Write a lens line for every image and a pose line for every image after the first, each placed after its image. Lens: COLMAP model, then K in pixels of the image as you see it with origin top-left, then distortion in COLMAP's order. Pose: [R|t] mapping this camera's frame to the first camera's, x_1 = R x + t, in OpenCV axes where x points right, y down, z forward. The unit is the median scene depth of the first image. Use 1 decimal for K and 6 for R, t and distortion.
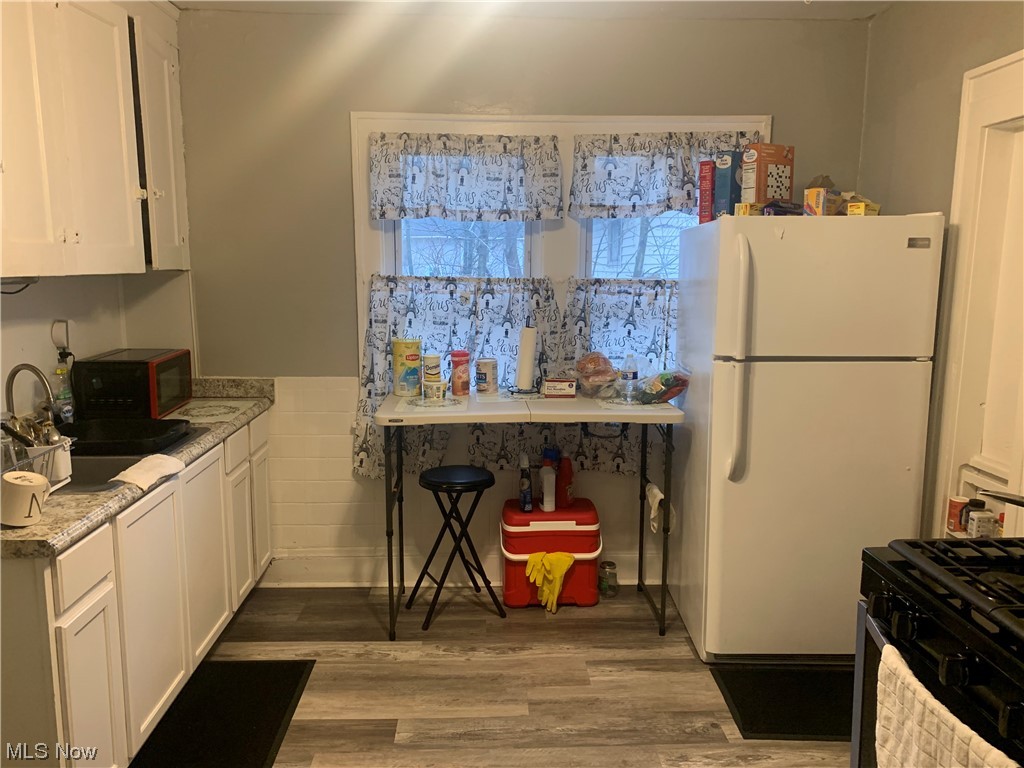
lens RADIAL K [[767.5, 0, 512.0], [0, 767.5, 384.0], [0, 0, 1]] dist [0.055216, -0.079749]
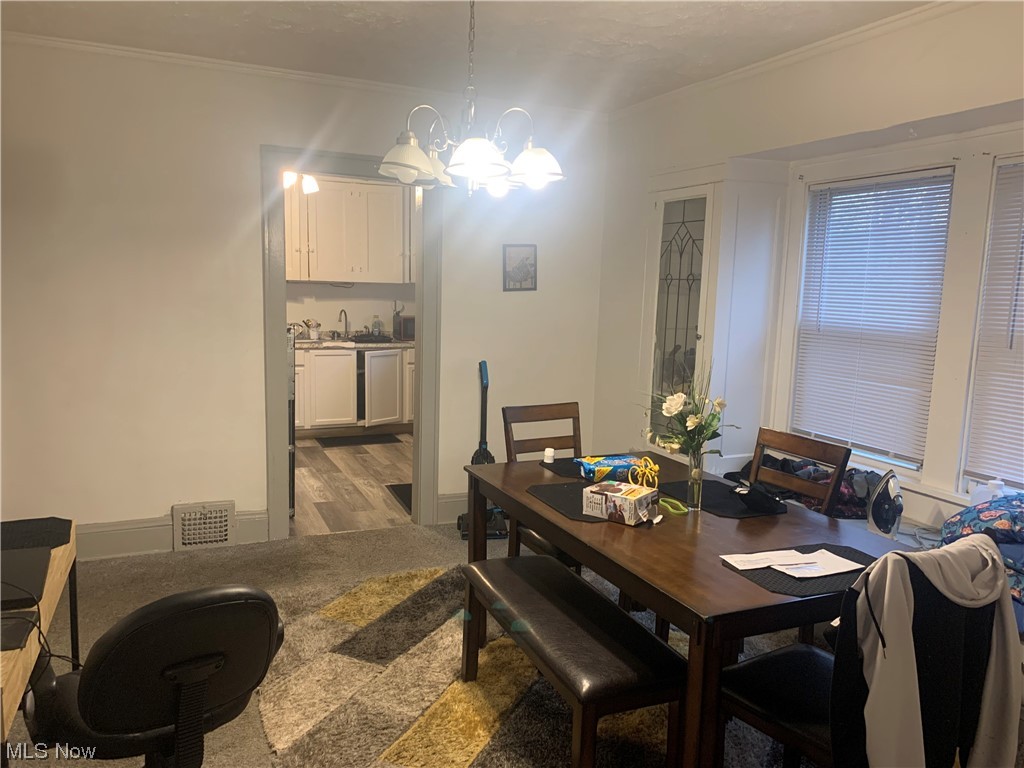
lens RADIAL K [[767.5, 0, 512.0], [0, 767.5, 384.0], [0, 0, 1]] dist [0.055216, -0.079749]
pose [[0.380740, 0.129571, -0.915559, 1.784321], [-0.160489, 0.984366, 0.072568, -0.046073], [0.910648, 0.119308, 0.395582, 0.292012]]
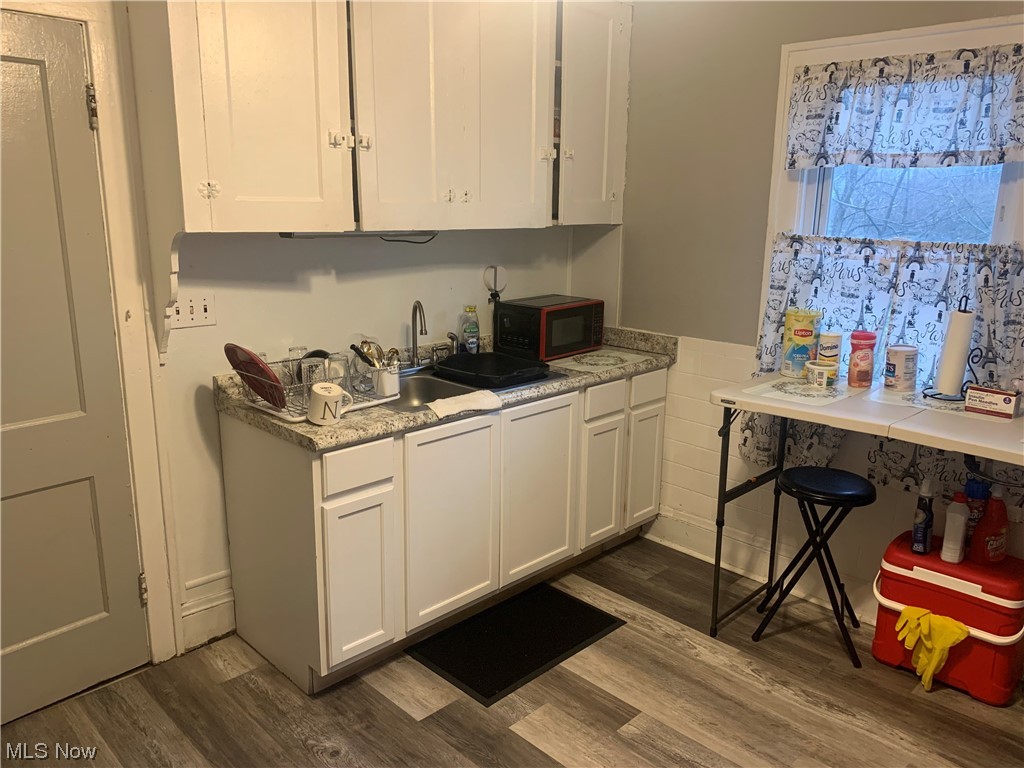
lens RADIAL K [[761.0, 0, 512.0], [0, 761.0, 384.0], [0, 0, 1]] dist [-0.042192, 0.006104]
pose [[0.662318, 0.169552, -0.729786, 0.272530], [-0.118044, 0.985506, 0.121832, -0.042417], [0.739865, 0.005455, 0.672733, 0.201646]]
